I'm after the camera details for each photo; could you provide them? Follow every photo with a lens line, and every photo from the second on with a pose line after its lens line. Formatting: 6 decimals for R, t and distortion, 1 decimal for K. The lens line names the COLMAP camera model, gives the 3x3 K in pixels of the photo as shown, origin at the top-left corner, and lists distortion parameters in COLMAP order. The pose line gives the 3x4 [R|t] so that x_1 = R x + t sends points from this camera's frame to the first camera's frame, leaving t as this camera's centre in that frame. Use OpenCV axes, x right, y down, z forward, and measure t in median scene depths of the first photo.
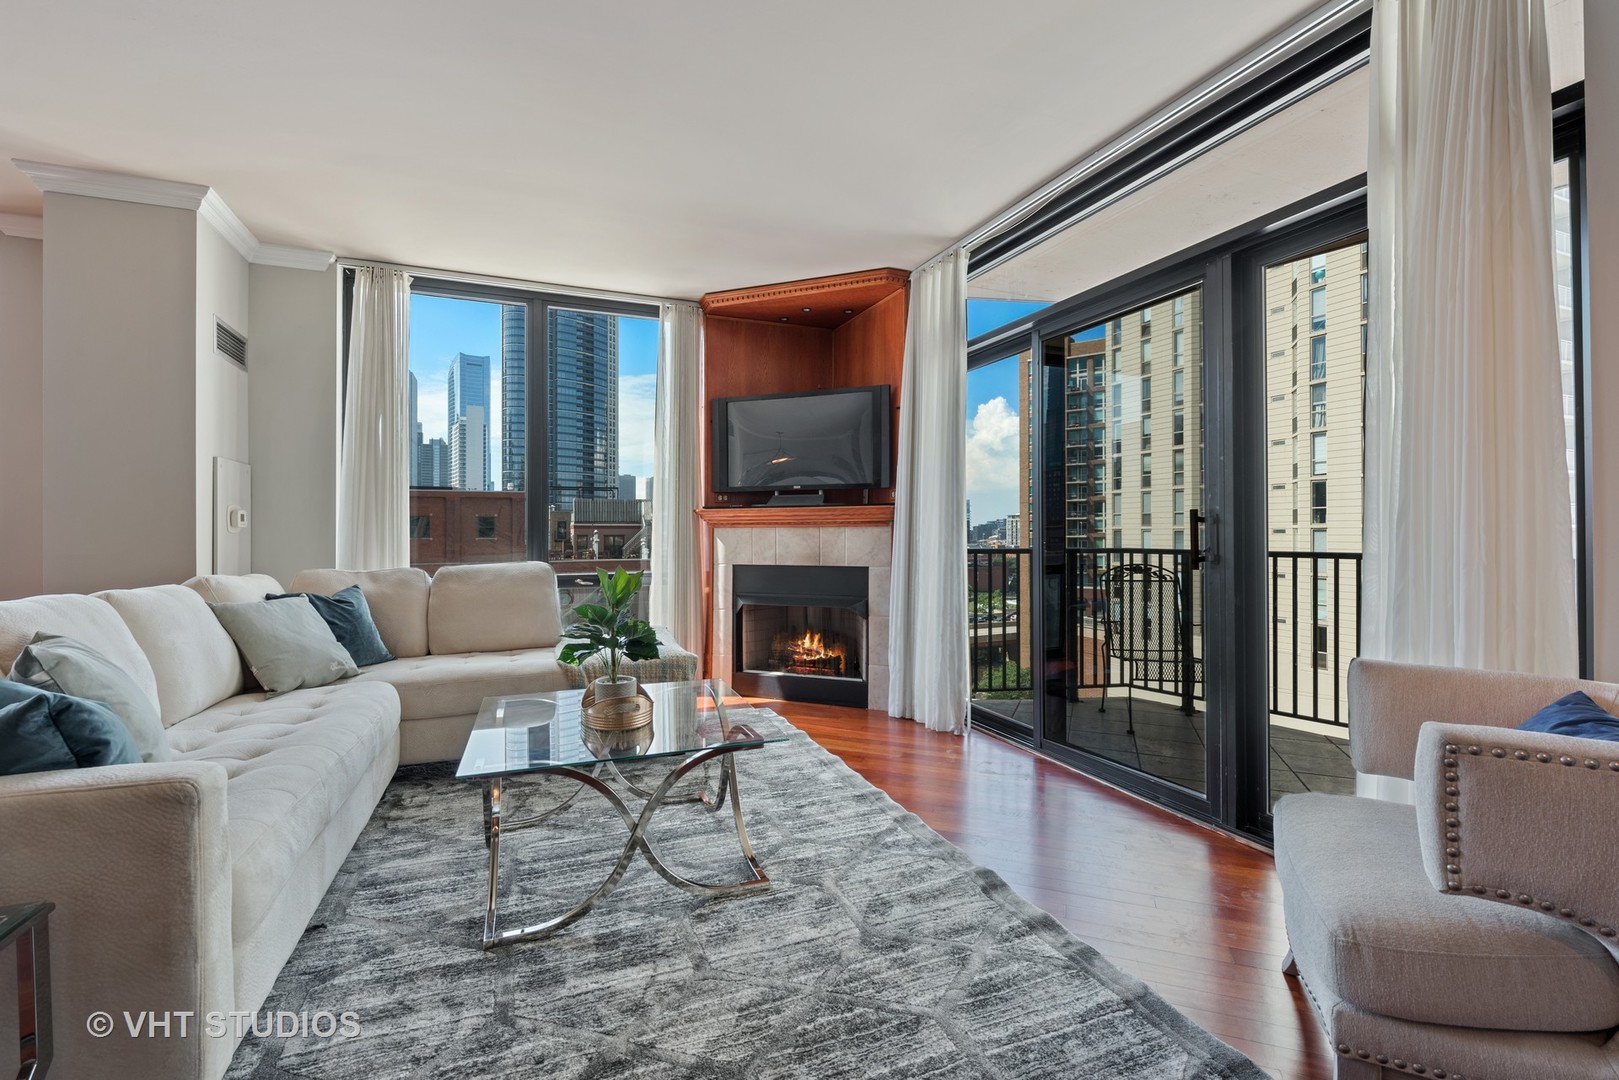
lens RADIAL K [[702.0, 0, 799.3], [0, 702.0, 530.8], [0, 0, 1]] dist [-0.000420, -0.000176]
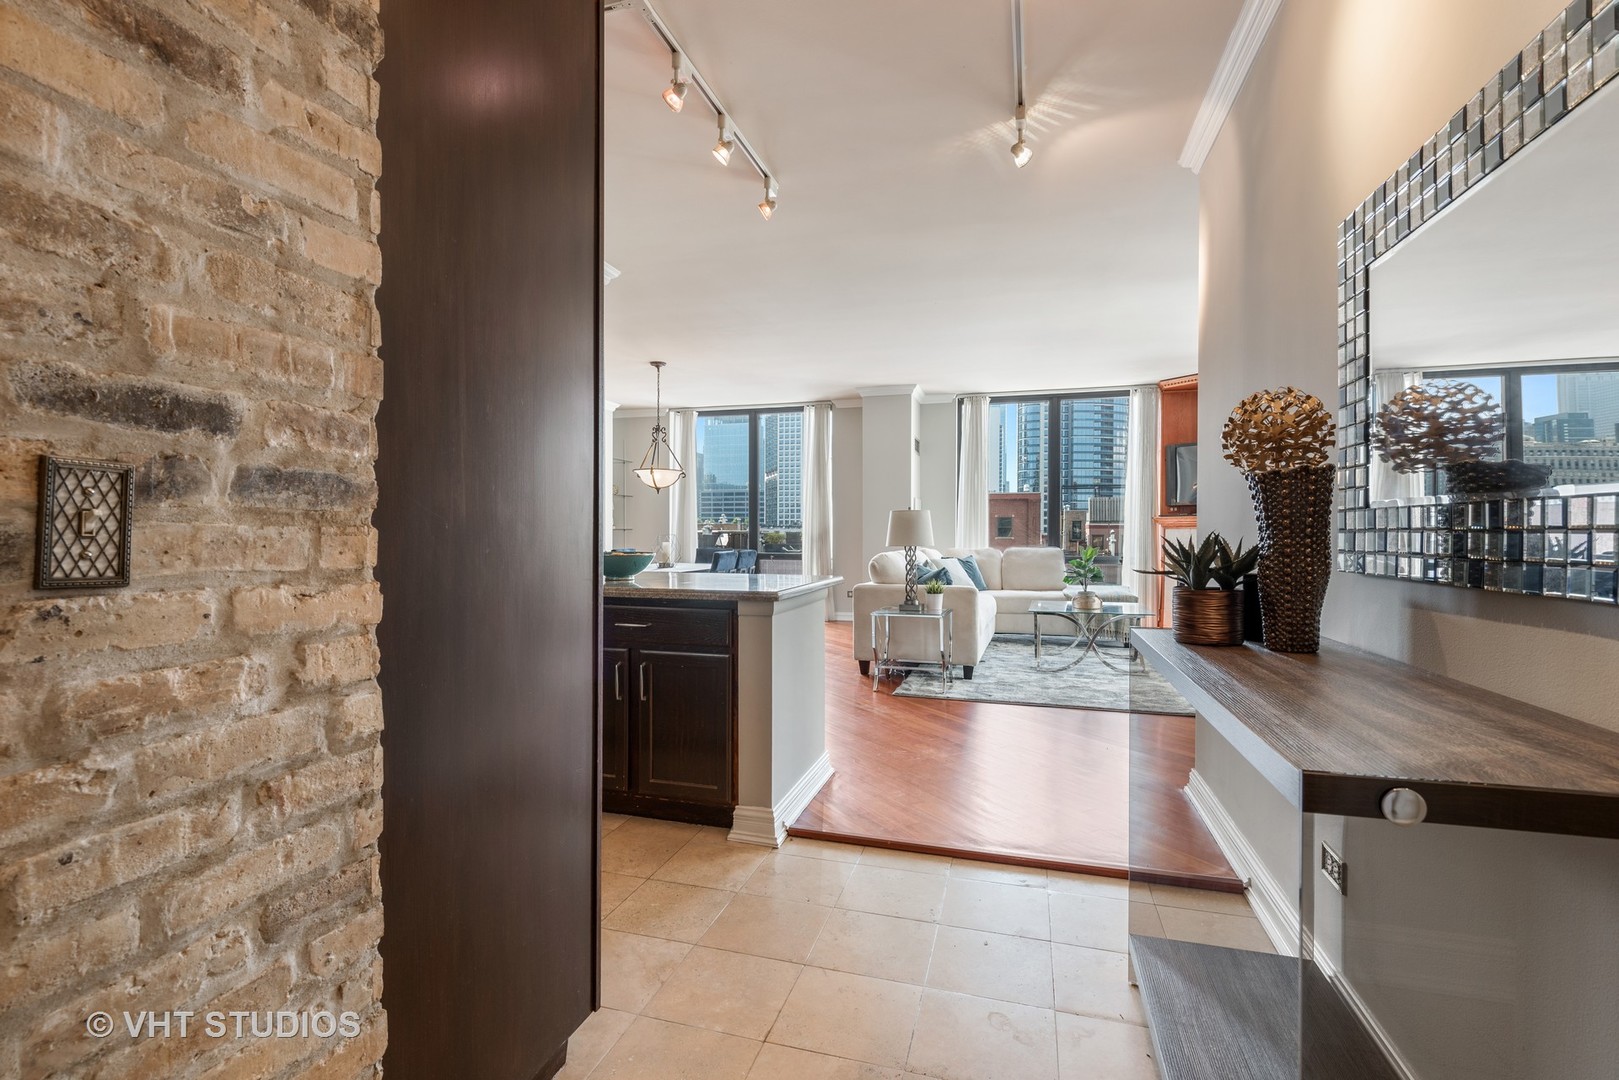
lens RADIAL K [[745.3, 0, 801.3], [0, 745.3, 540.2], [0, 0, 1]] dist [0.000334, -0.000039]
pose [[0.776661, 0.009760, -0.629843, 0.349064], [-0.001701, 0.999909, 0.013396, 0.000418], [0.629916, -0.009333, 0.776607, -0.954159]]
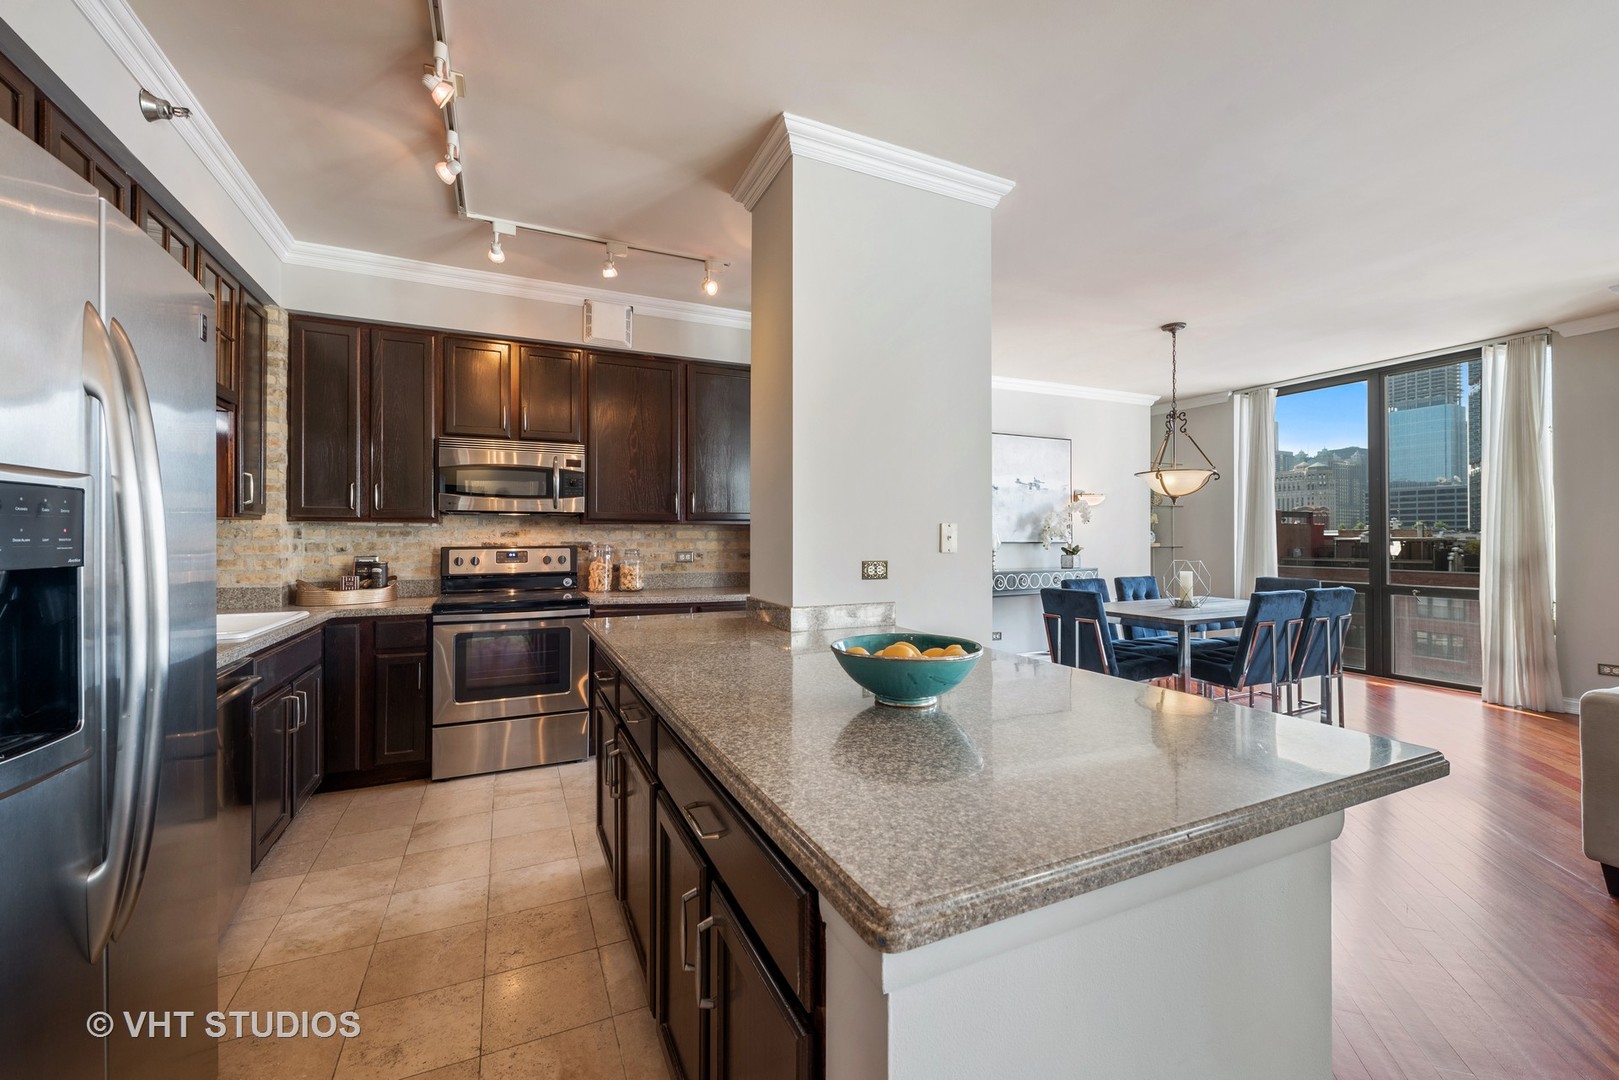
lens RADIAL K [[647.2, 0, 807.1], [0, 647.2, 535.2], [0, 0, 1]] dist [0.000971, -0.000382]
pose [[0.042605, -0.004692, -0.999081, 0.066038], [0.004115, 0.999981, -0.004521, -0.029774], [0.999084, -0.003918, 0.042623, -0.484691]]
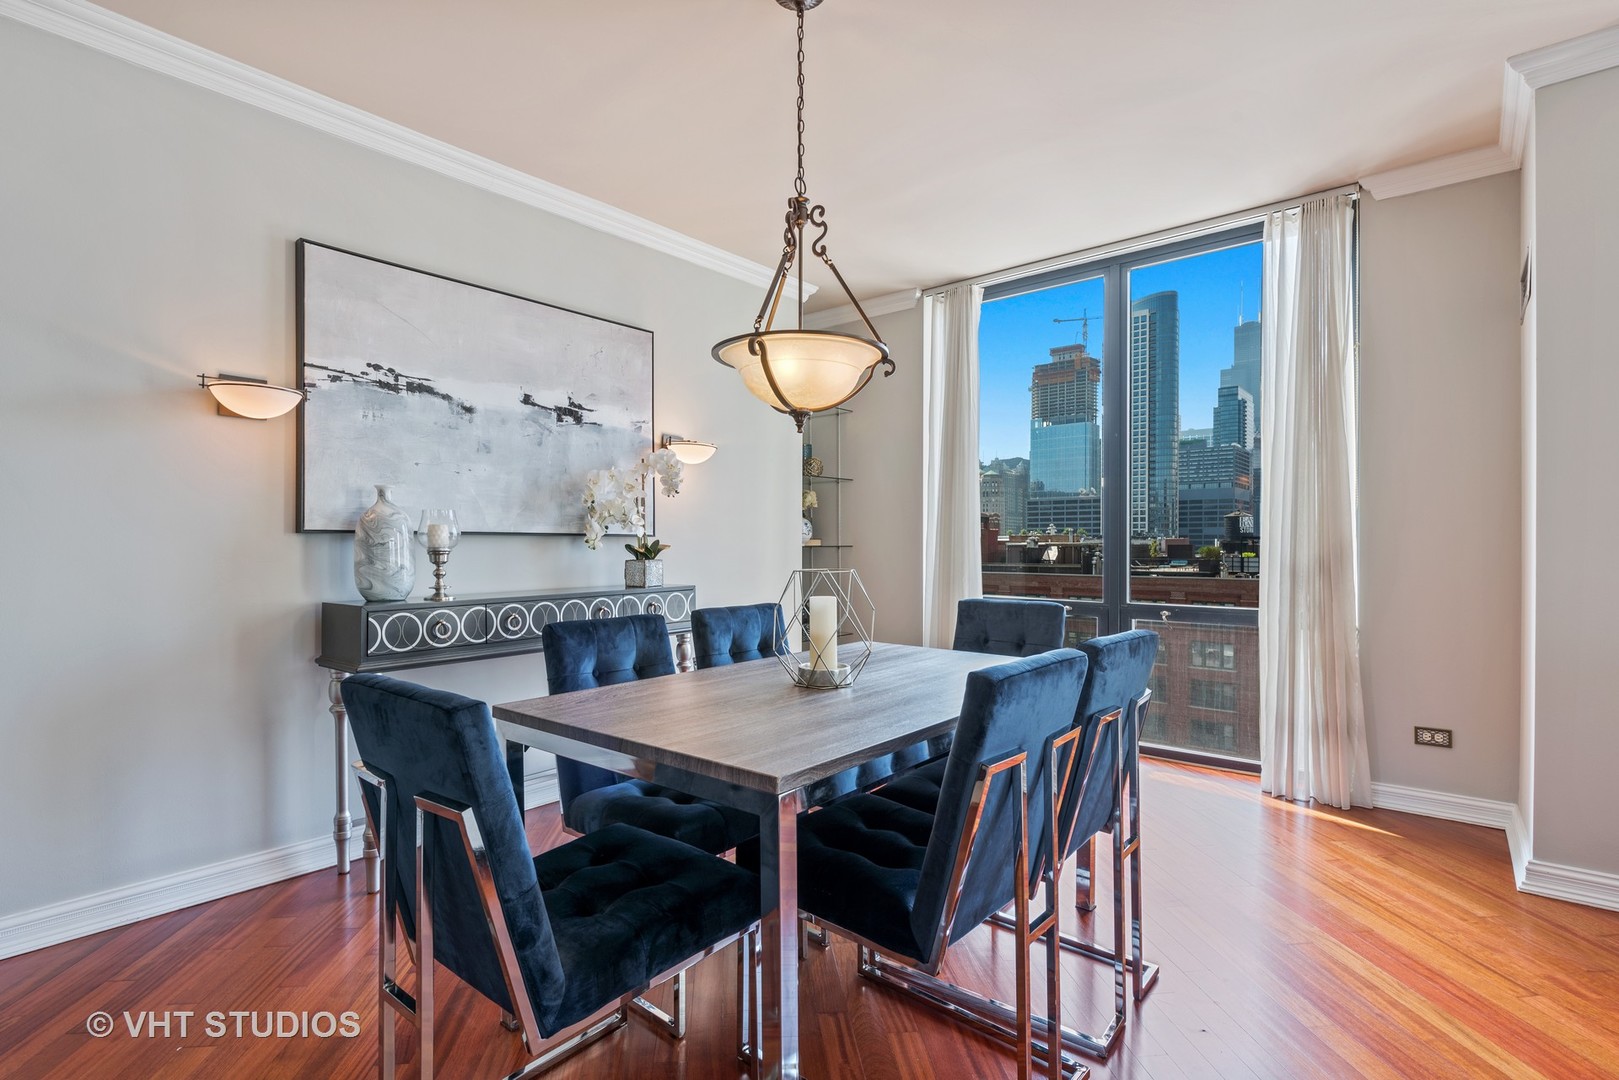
lens RADIAL K [[773.7, 0, 810.4], [0, 773.7, 548.4], [0, 0, 1]] dist [0.013239, -0.000095]
pose [[0.463768, 0.005663, -0.885939, -0.529216], [0.002307, 0.999968, 0.007600, -0.008088], [0.885954, -0.005568, 0.463740, -0.056669]]
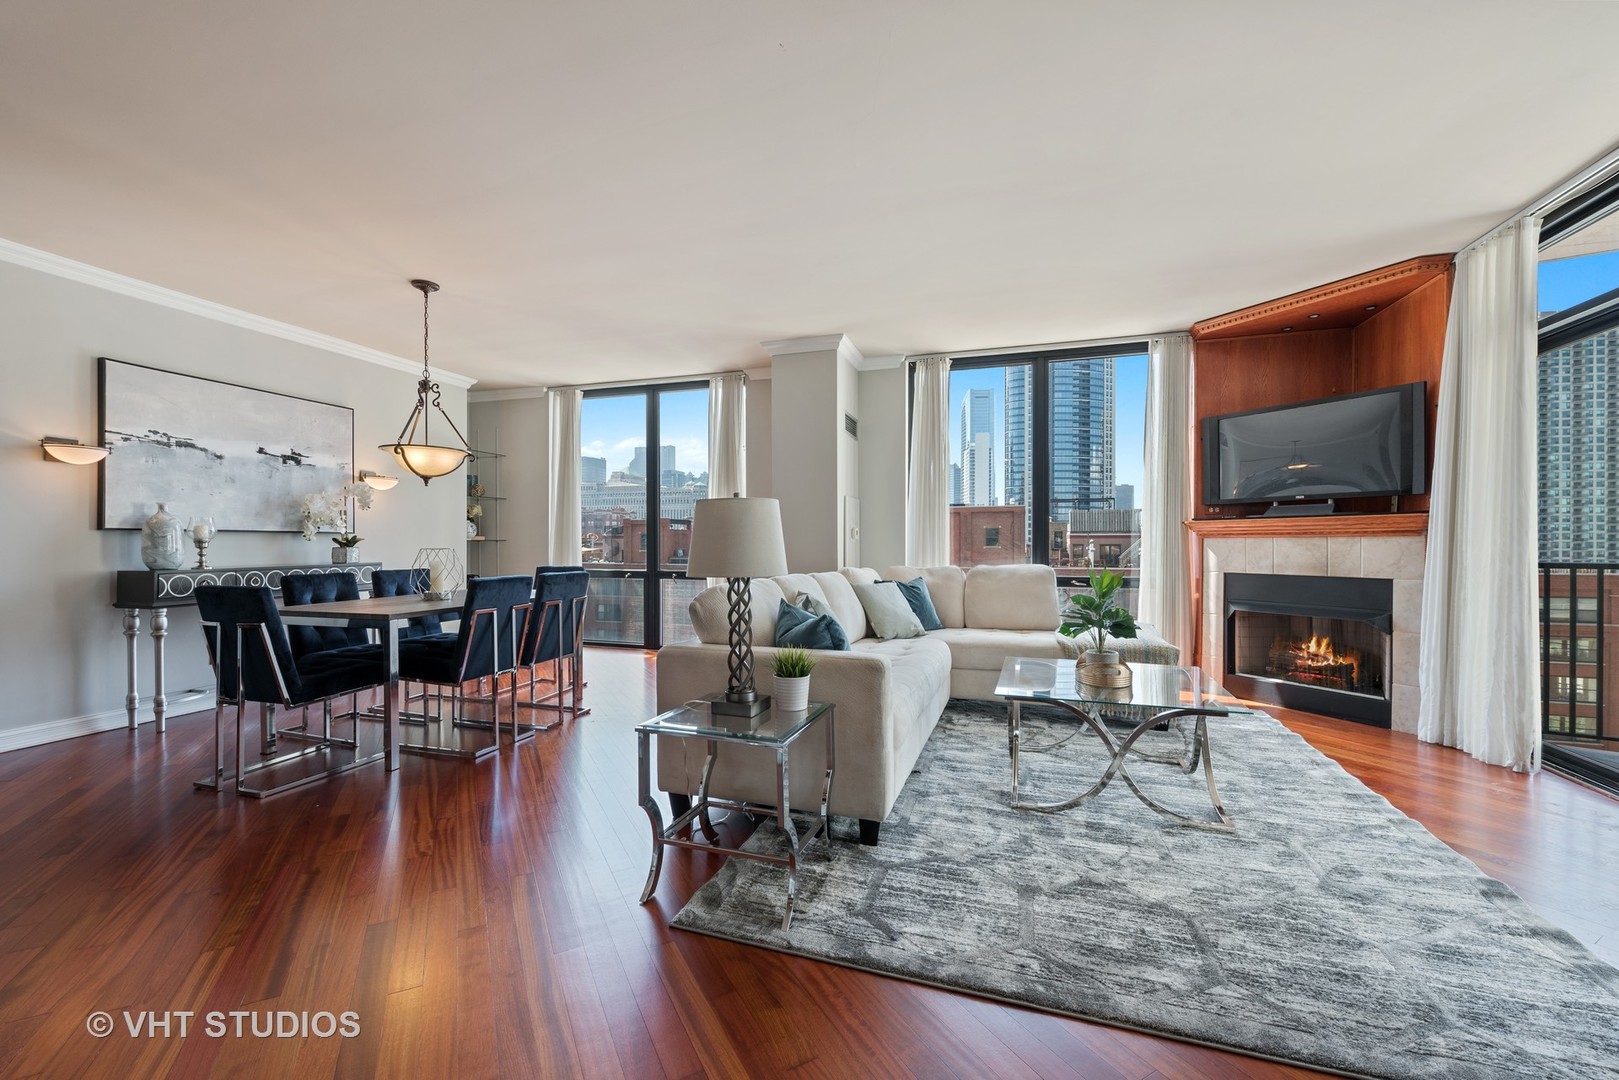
lens RADIAL K [[645.1, 0, 806.2], [0, 645.1, 543.2], [0, 0, 1]] dist [0.002767, -0.000595]
pose [[0.765614, 0.002009, -0.643297, 0.061700], [0.000813, 0.999991, 0.004090, -0.001025], [0.643299, -0.003654, 0.765606, -0.193033]]
